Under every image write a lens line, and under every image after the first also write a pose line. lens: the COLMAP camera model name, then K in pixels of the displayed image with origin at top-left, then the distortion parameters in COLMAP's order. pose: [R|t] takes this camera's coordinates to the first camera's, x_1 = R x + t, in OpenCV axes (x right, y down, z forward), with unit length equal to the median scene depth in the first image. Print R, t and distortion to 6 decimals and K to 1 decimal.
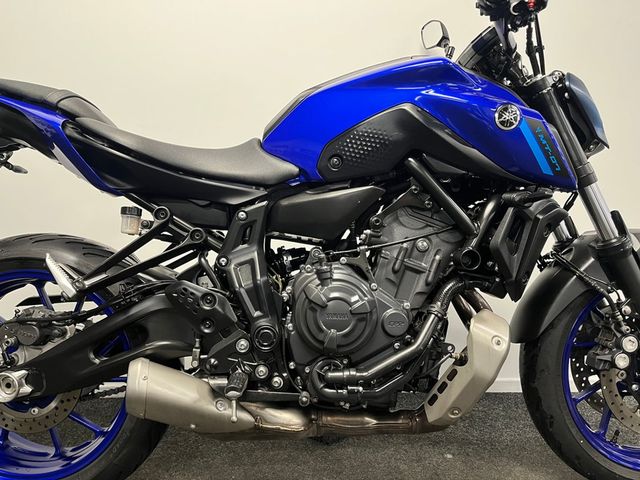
lens RADIAL K [[479.4, 0, 319.2], [0, 479.4, 235.2], [0, 0, 1]] dist [0.077326, -0.098004]
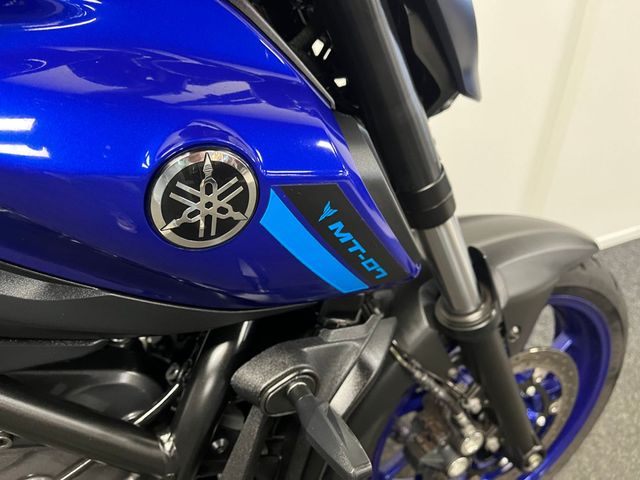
lens RADIAL K [[479.4, 0, 319.2], [0, 479.4, 235.2], [0, 0, 1]] dist [0.077326, -0.098004]
pose [[0.927760, -0.192547, 0.319666, 0.331216], [0.019871, 0.880883, 0.472918, -0.310717], [-0.372647, -0.432402, 0.821074, 0.714985]]
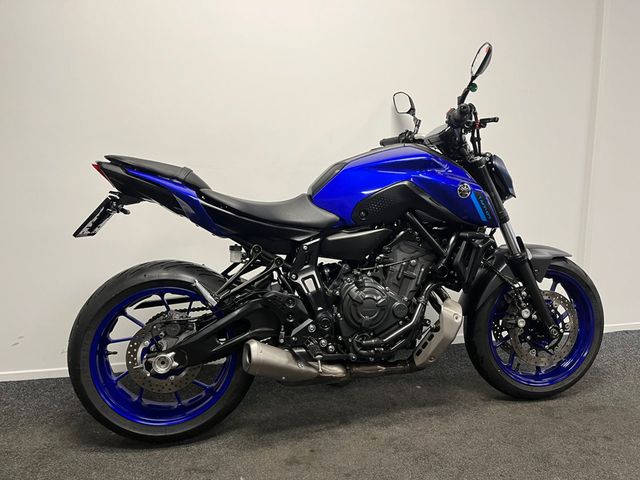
lens RADIAL K [[479.4, 0, 319.2], [0, 479.4, 235.2], [0, 0, 1]] dist [0.077326, -0.098004]
pose [[0.985225, -0.028768, 0.168833, -0.389227], [0.016029, 0.996953, 0.076340, -0.207588], [-0.170515, -0.072506, 0.982684, -0.580128]]
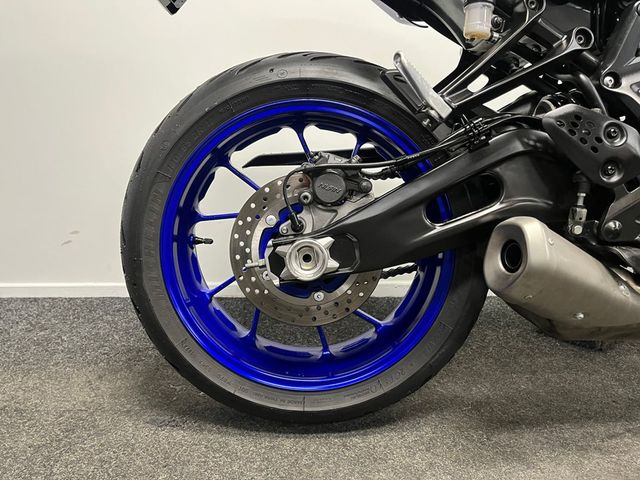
lens RADIAL K [[479.4, 0, 319.2], [0, 479.4, 235.2], [0, 0, 1]] dist [0.077326, -0.098004]
pose [[0.999919, 0.006190, -0.011083, -0.604392], [-0.004497, 0.989156, 0.146802, 0.170079], [0.011871, -0.146740, 0.989104, 0.305002]]
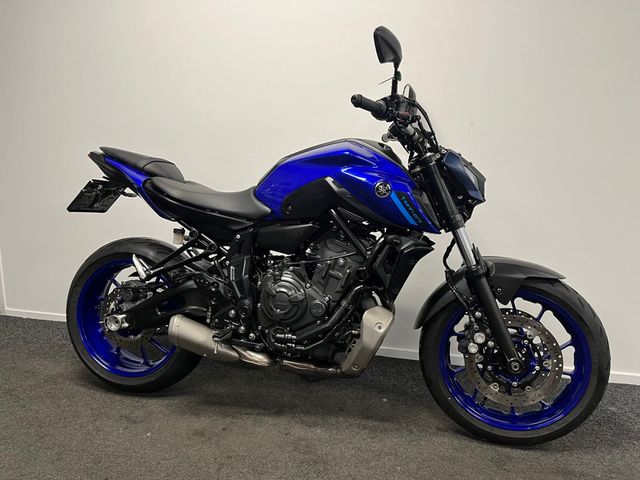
lens RADIAL K [[479.4, 0, 319.2], [0, 479.4, 235.2], [0, 0, 1]] dist [0.077326, -0.098004]
pose [[0.964004, 0.057930, -0.259500, 0.557202], [-0.037510, 0.995846, 0.082965, -0.200164], [0.263228, -0.070245, 0.962173, -0.546572]]
